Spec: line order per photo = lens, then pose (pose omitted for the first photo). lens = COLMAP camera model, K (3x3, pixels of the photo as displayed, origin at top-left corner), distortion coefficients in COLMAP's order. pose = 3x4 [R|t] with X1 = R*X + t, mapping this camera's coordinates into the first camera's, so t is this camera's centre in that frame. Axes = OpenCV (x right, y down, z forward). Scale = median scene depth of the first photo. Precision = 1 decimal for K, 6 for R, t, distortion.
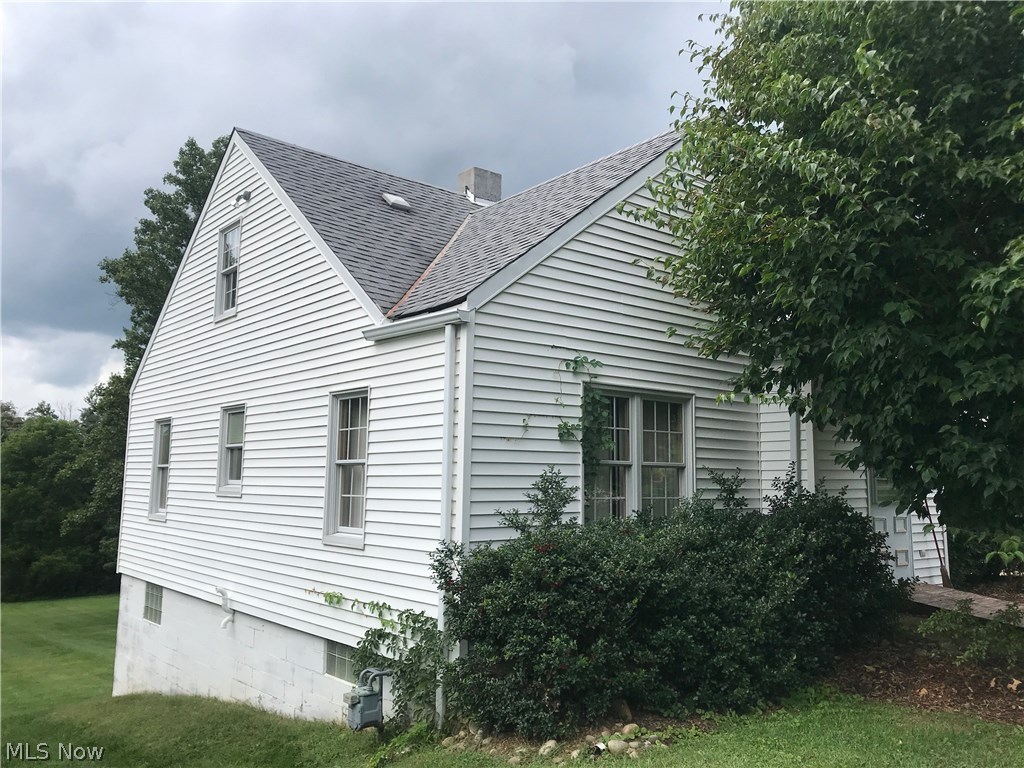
lens RADIAL K [[846.2, 0, 504.5], [0, 846.2, 374.3], [0, 0, 1]] dist [0.043080, -0.039636]
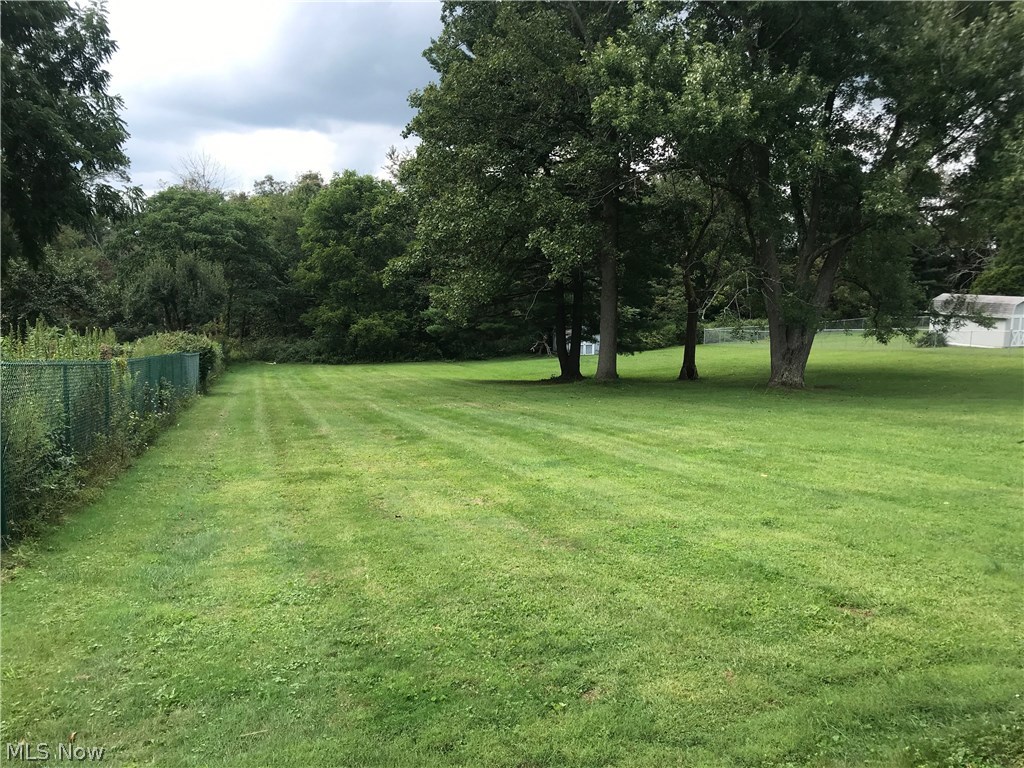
lens RADIAL K [[846.2, 0, 516.2], [0, 846.2, 383.6], [0, 0, 1]] dist [0.043080, -0.039636]
pose [[0.954923, 0.055843, -0.291553, -0.096457], [0.020944, 0.967025, 0.253820, 0.046469], [0.296113, -0.248485, 0.922265, 0.166053]]
